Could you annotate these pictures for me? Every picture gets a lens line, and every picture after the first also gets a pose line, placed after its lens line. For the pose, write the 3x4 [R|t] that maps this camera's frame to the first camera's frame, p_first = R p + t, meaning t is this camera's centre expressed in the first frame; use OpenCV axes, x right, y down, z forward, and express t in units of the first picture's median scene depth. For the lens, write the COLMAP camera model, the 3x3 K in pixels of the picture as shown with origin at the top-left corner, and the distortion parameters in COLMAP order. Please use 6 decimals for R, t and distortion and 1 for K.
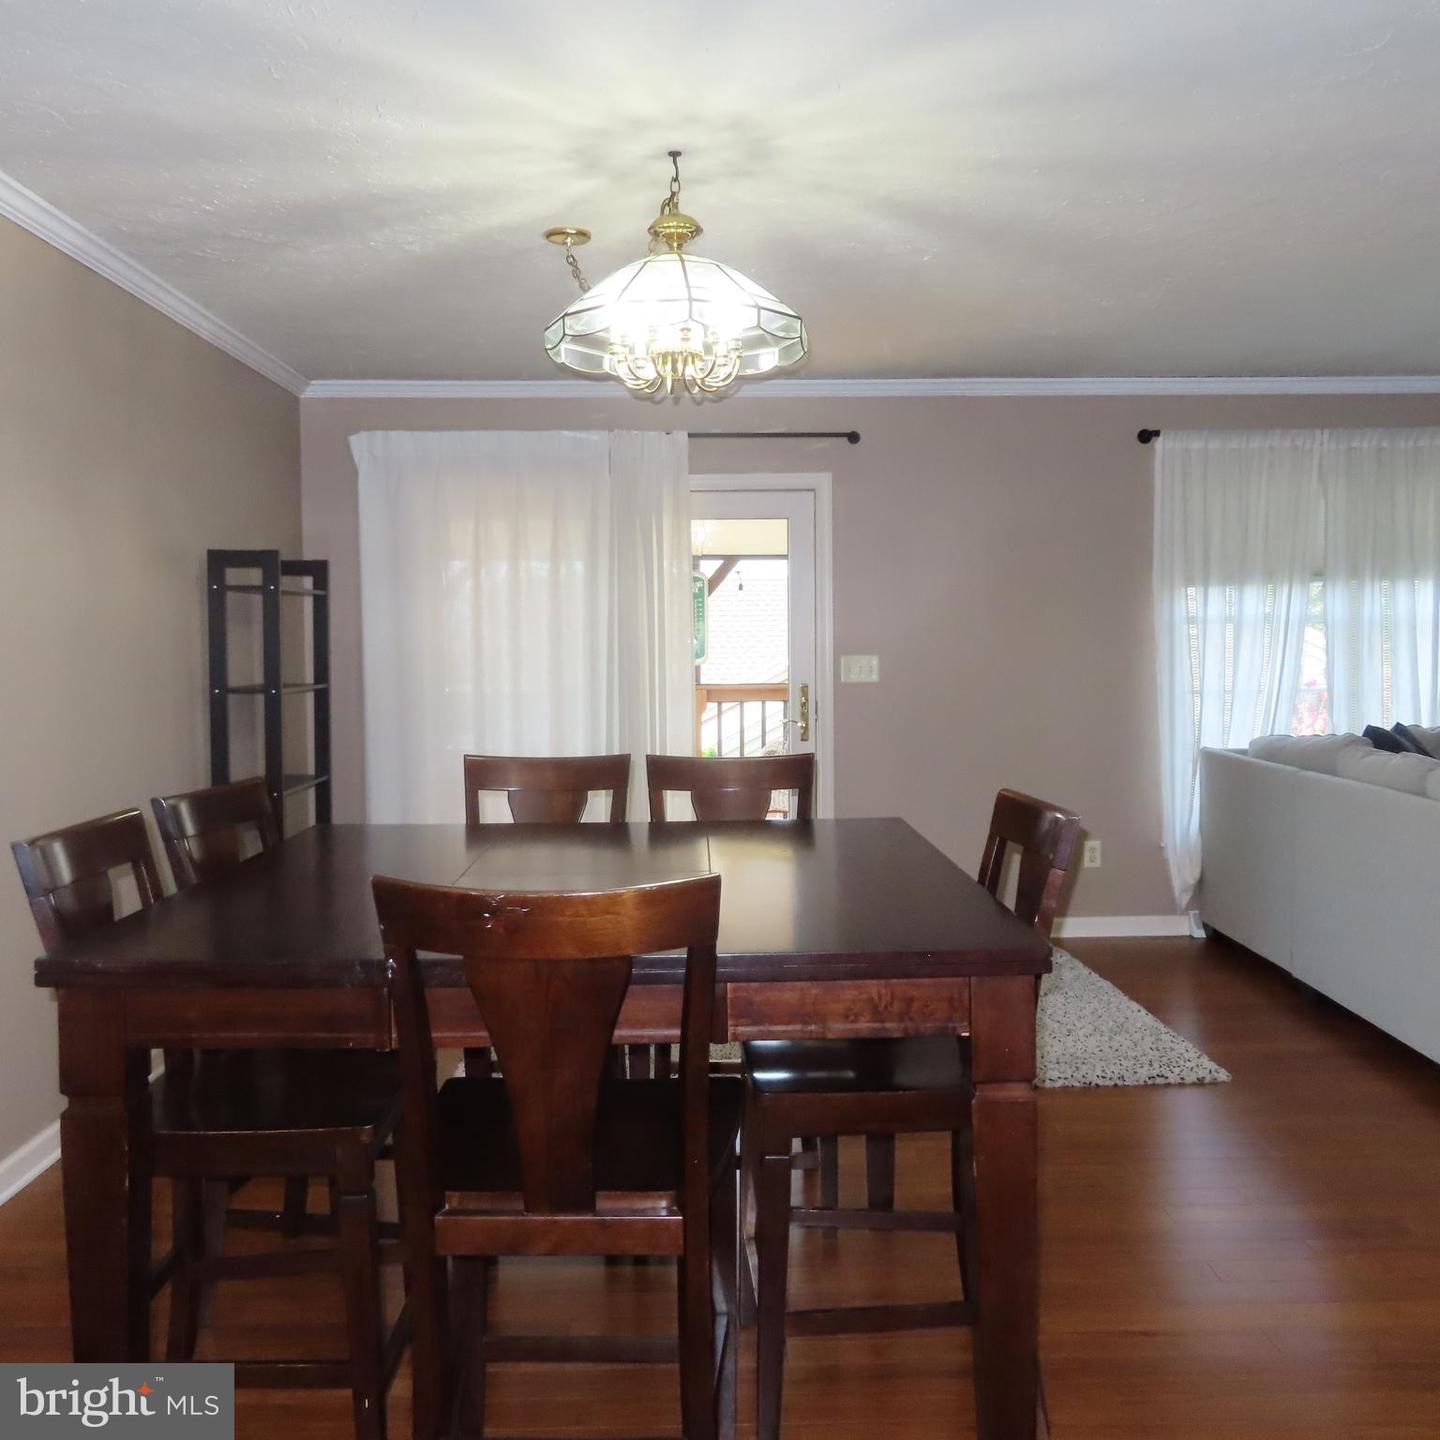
lens RADIAL K [[1354.9, 0, 720.0], [0, 1354.9, 720.0], [0, 0, 1]] dist [-0.012627, -0.009858]
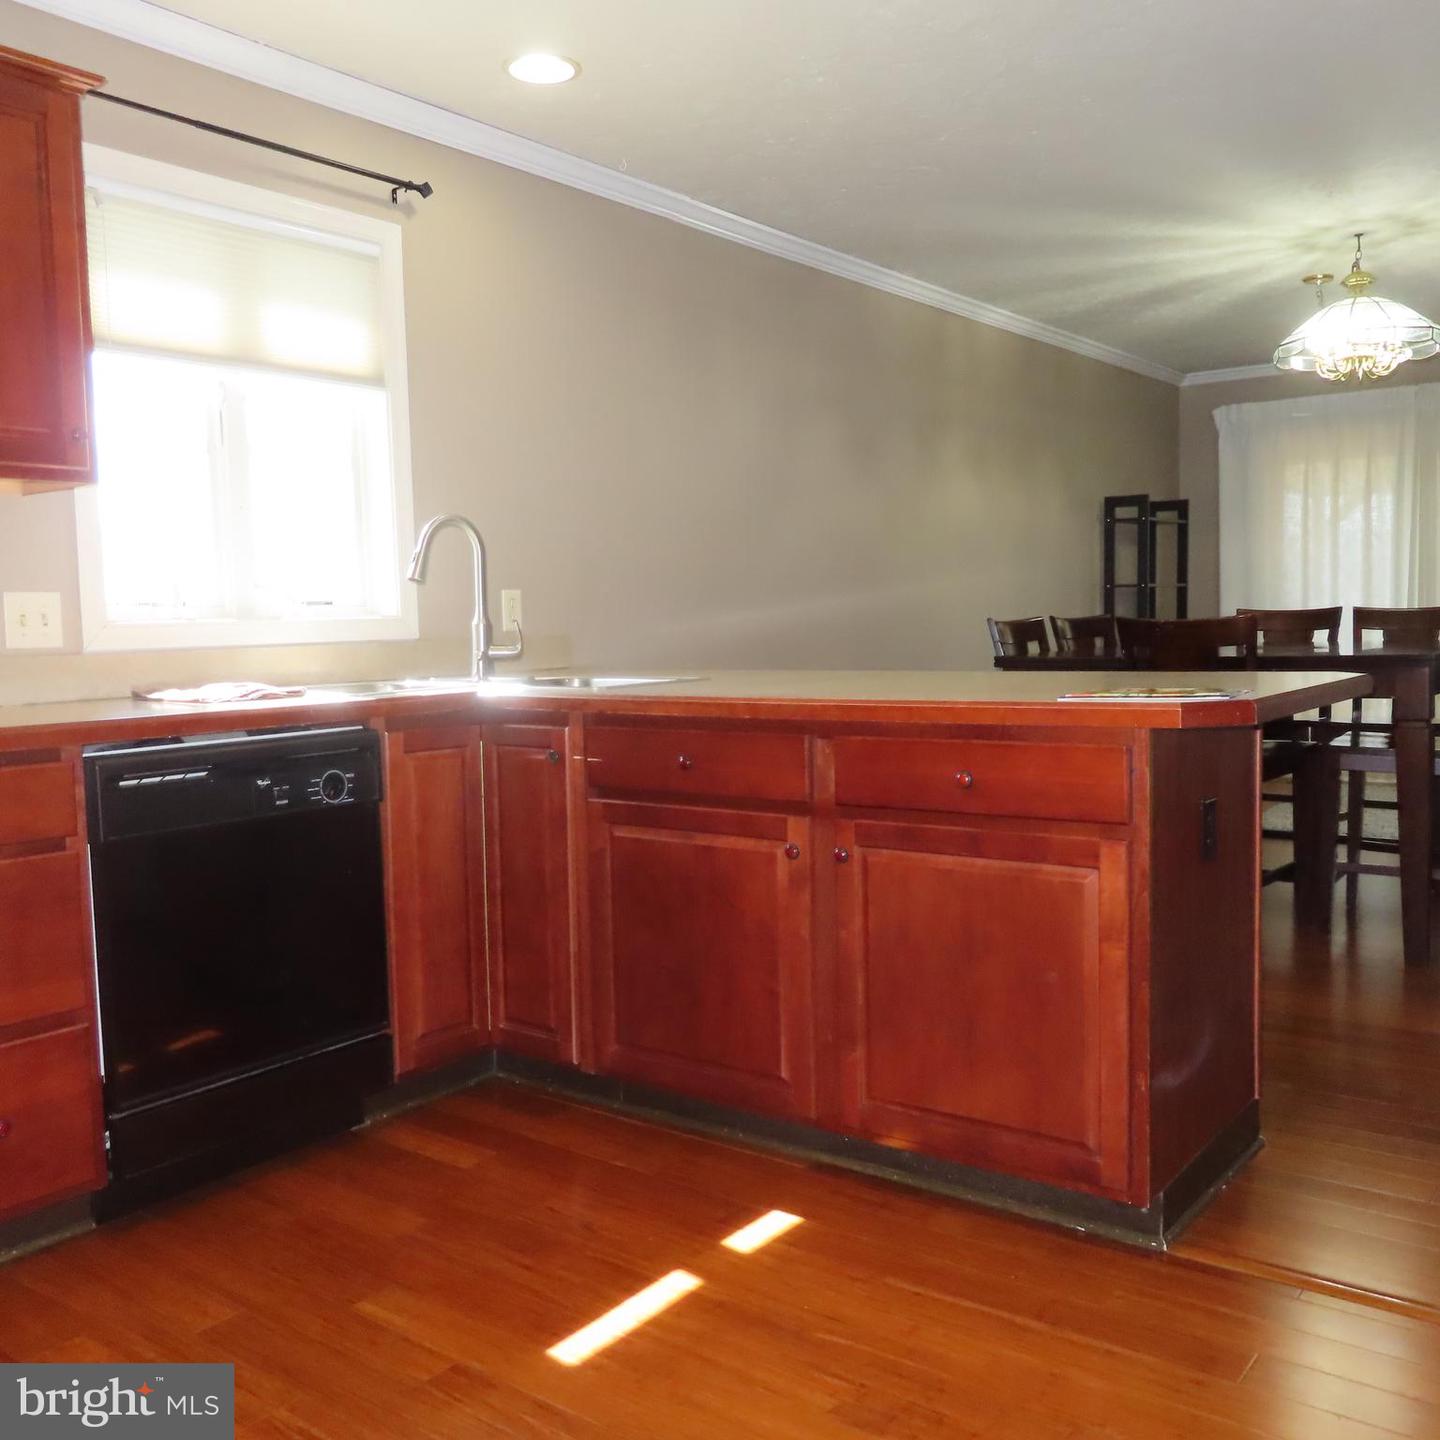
lens RADIAL K [[1354.9, 0, 720.0], [0, 1354.9, 720.0], [0, 0, 1]] dist [-0.012627, -0.009858]
pose [[0.775571, 0.034796, -0.630301, 0.339684], [-0.013192, 0.999155, 0.038926, 0.096293], [0.631122, -0.021875, 0.775375, -0.632676]]
